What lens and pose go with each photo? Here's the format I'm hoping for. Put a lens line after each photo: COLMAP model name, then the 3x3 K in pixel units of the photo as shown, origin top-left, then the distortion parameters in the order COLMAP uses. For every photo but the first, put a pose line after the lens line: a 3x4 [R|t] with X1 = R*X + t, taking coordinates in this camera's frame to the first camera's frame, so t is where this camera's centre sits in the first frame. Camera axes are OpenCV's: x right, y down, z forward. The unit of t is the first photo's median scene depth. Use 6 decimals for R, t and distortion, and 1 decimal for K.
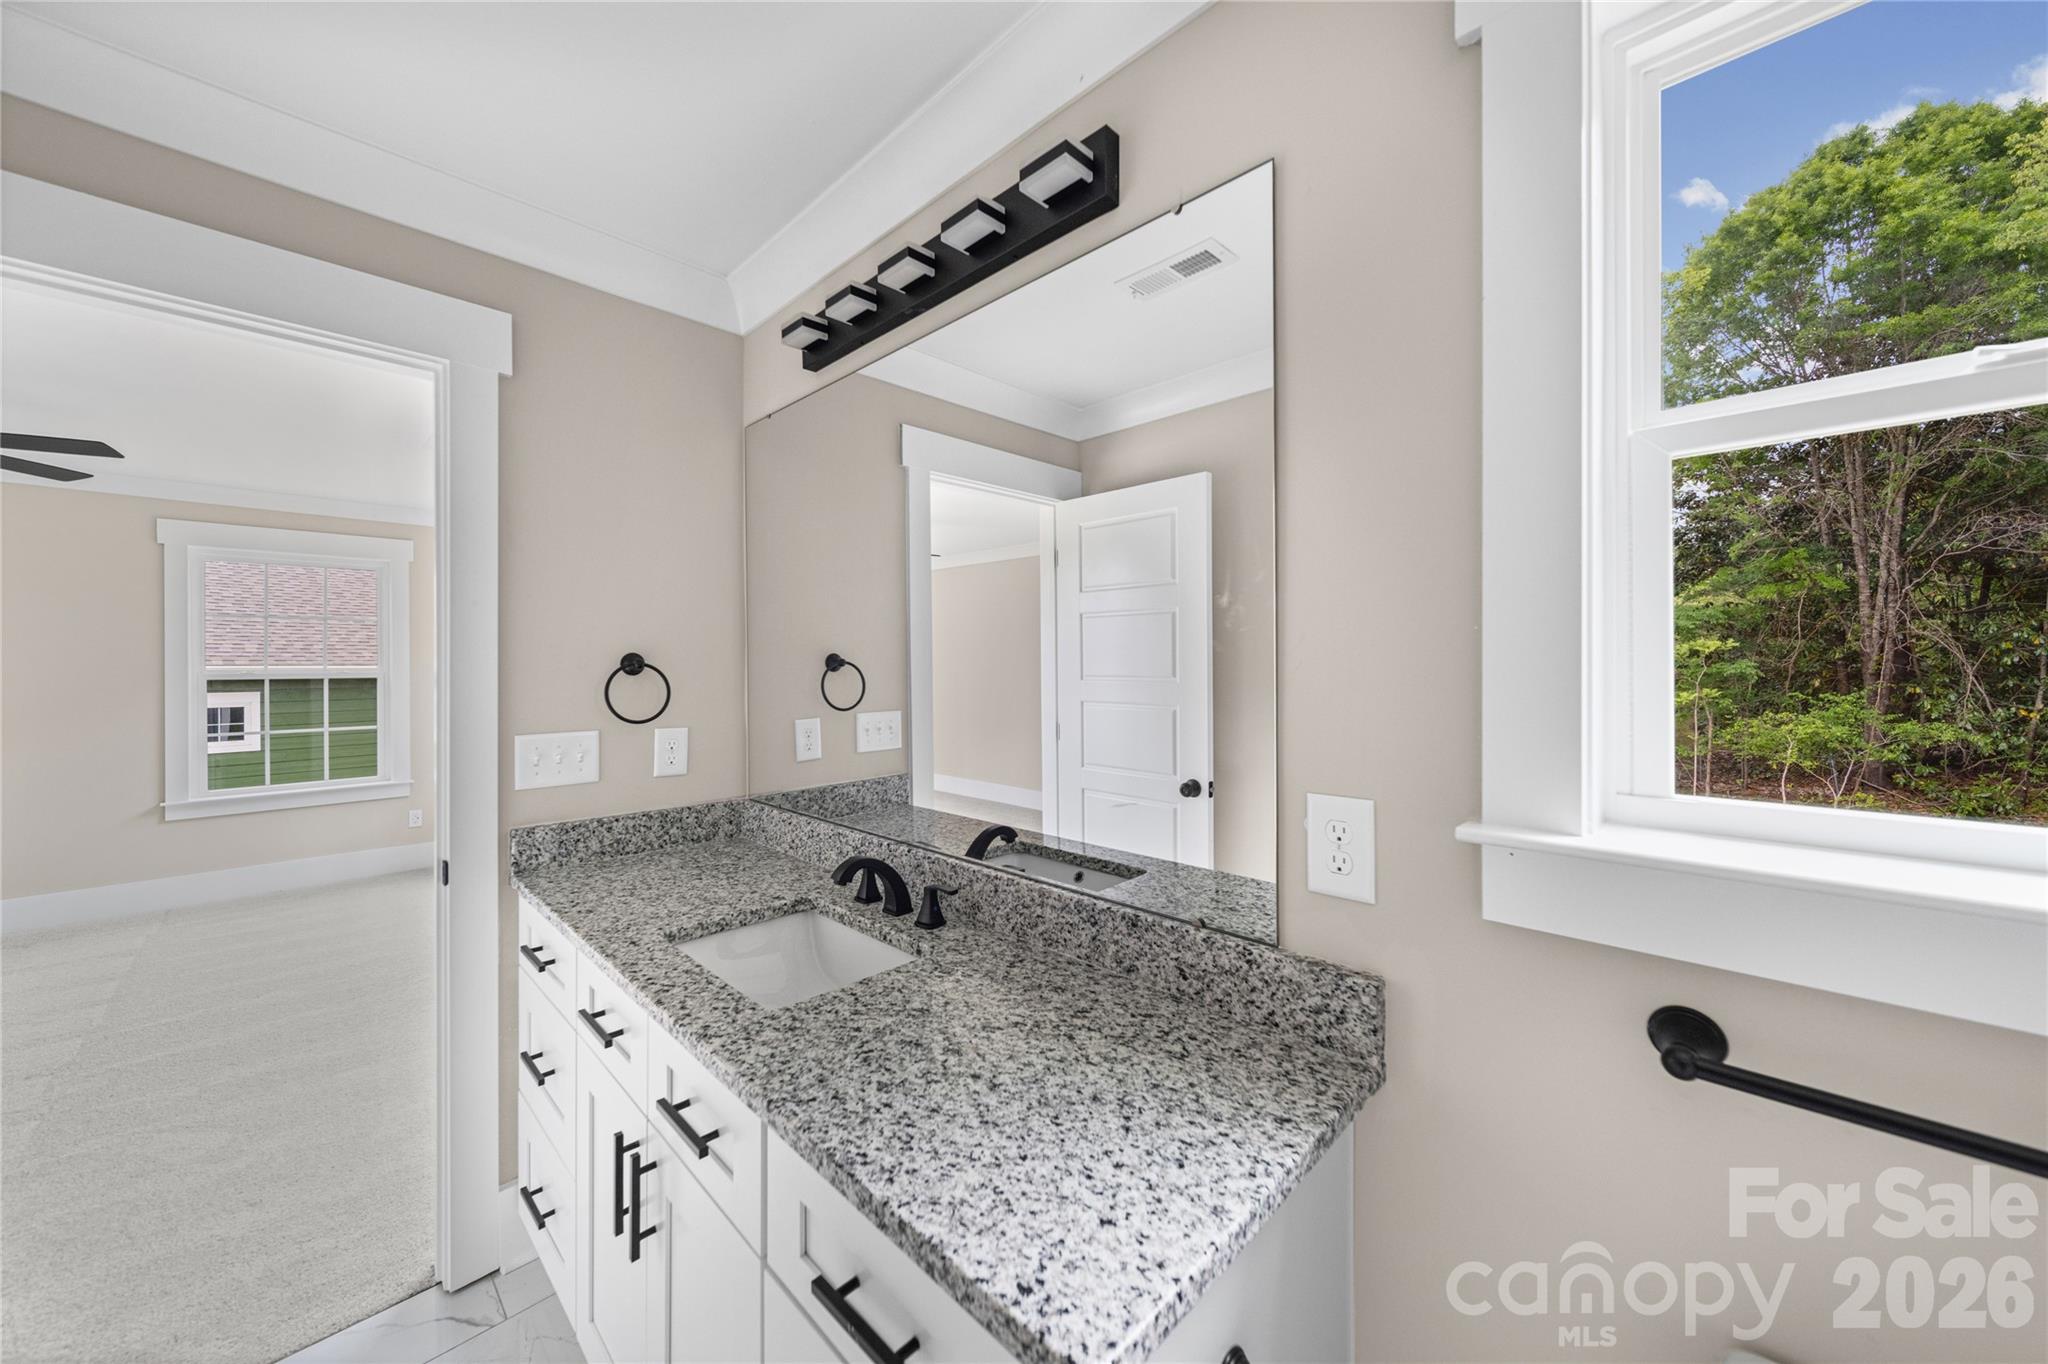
lens RADIAL K [[719.6, 0, 1024.0], [0, 719.6, 682.0], [0, 0, 1]] dist [0.000748, 0.000107]
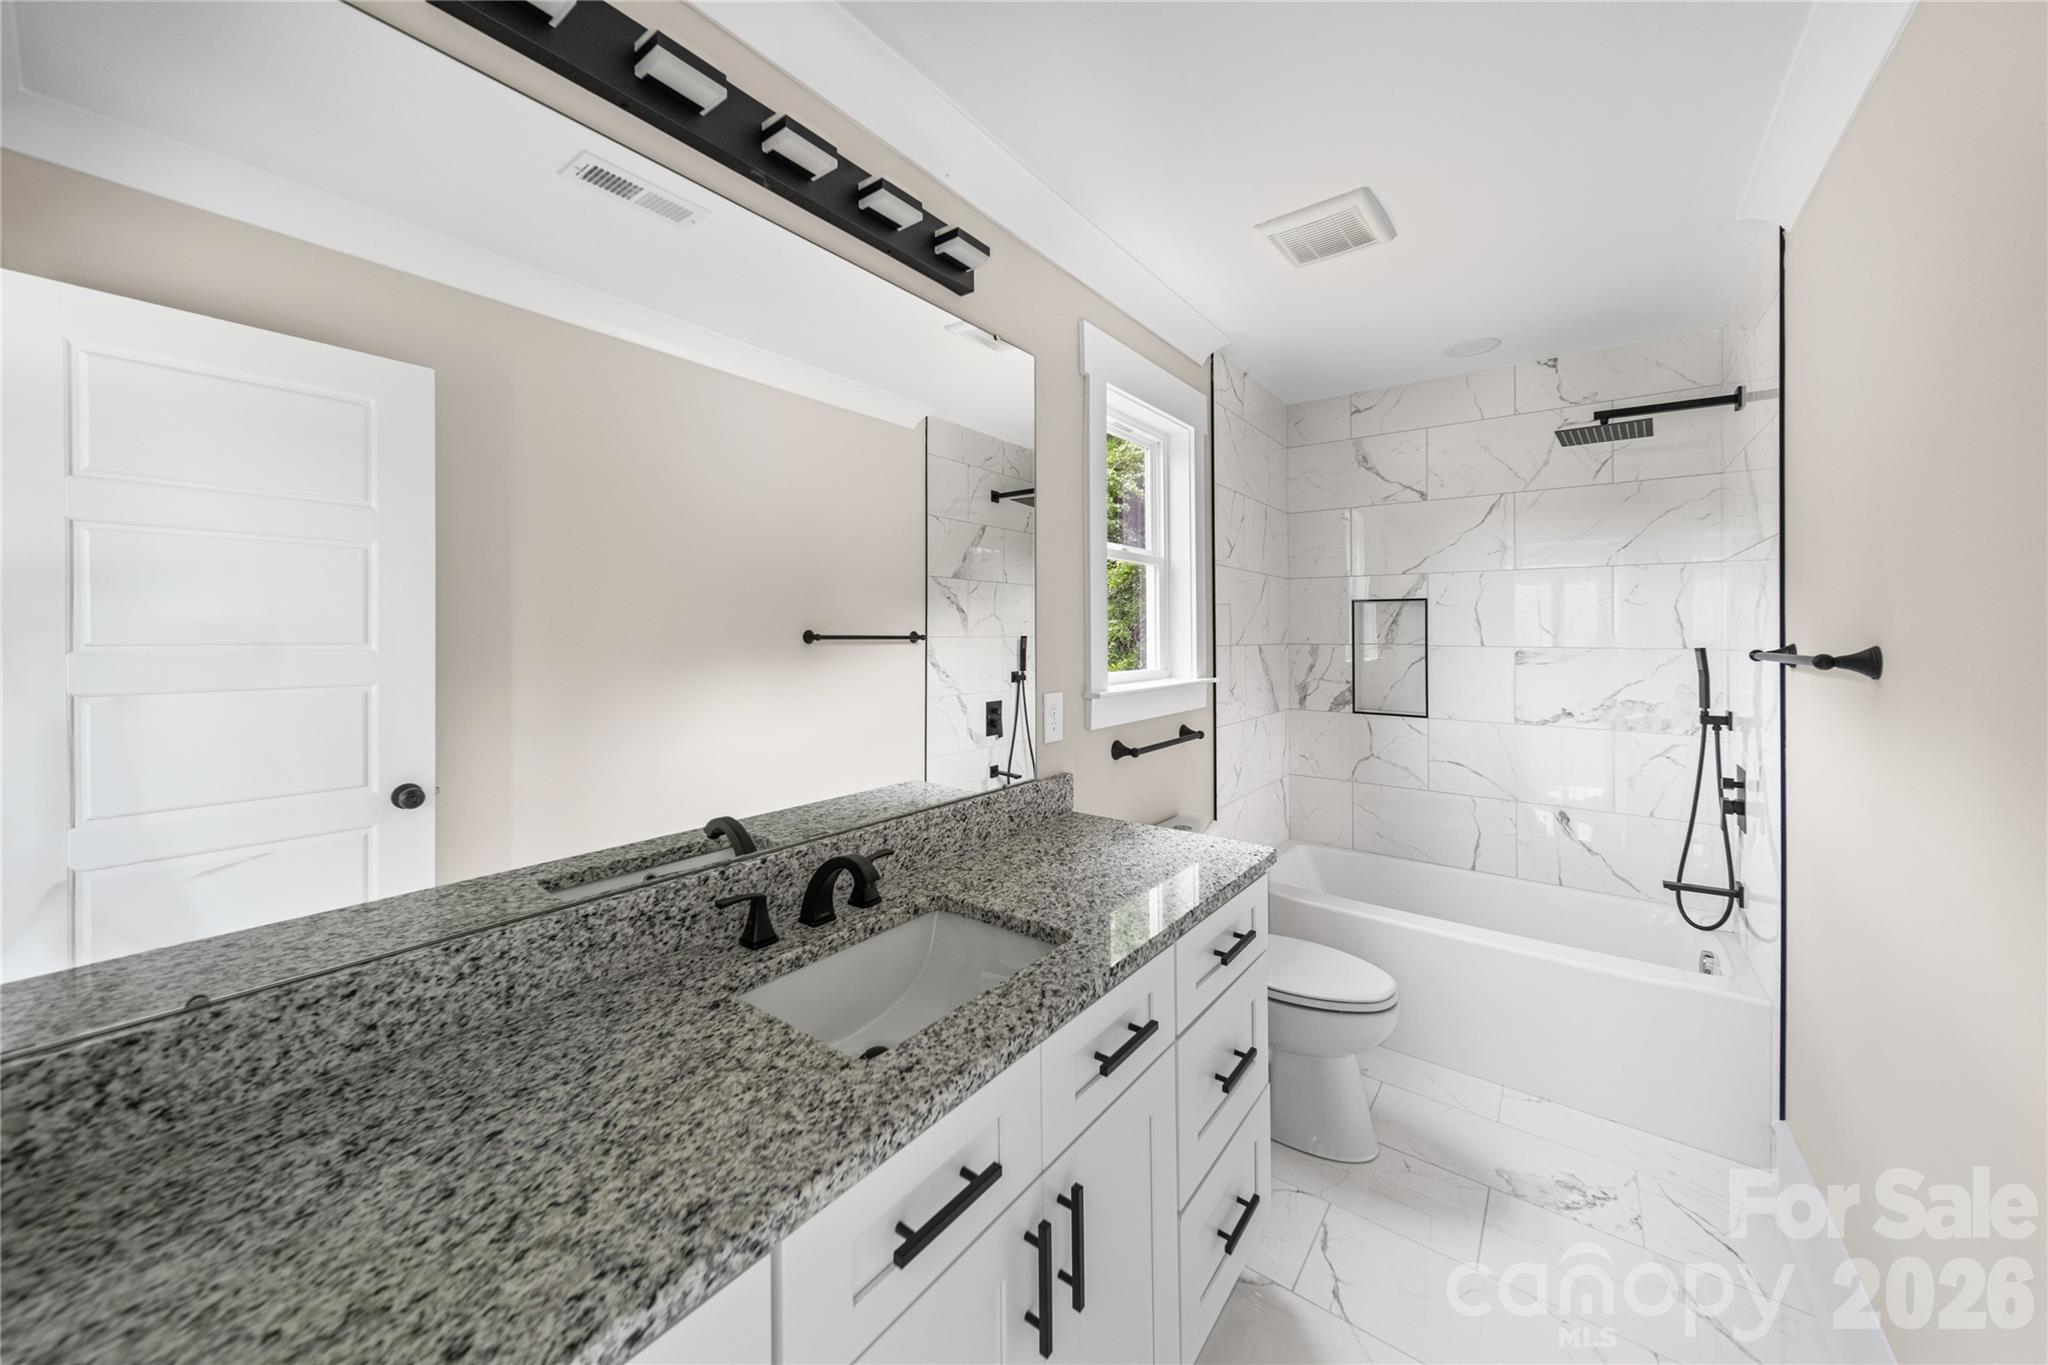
lens RADIAL K [[728.5, 0, 1025.6], [0, 728.5, 640.6], [0, 0, 1]] dist [0.000199, 0.000002]
pose [[-0.118178, -0.009672, 0.992945, -1.099786], [0.020682, 0.999712, 0.012199, -0.009783], [-0.992777, 0.021978, -0.117944, 0.906206]]
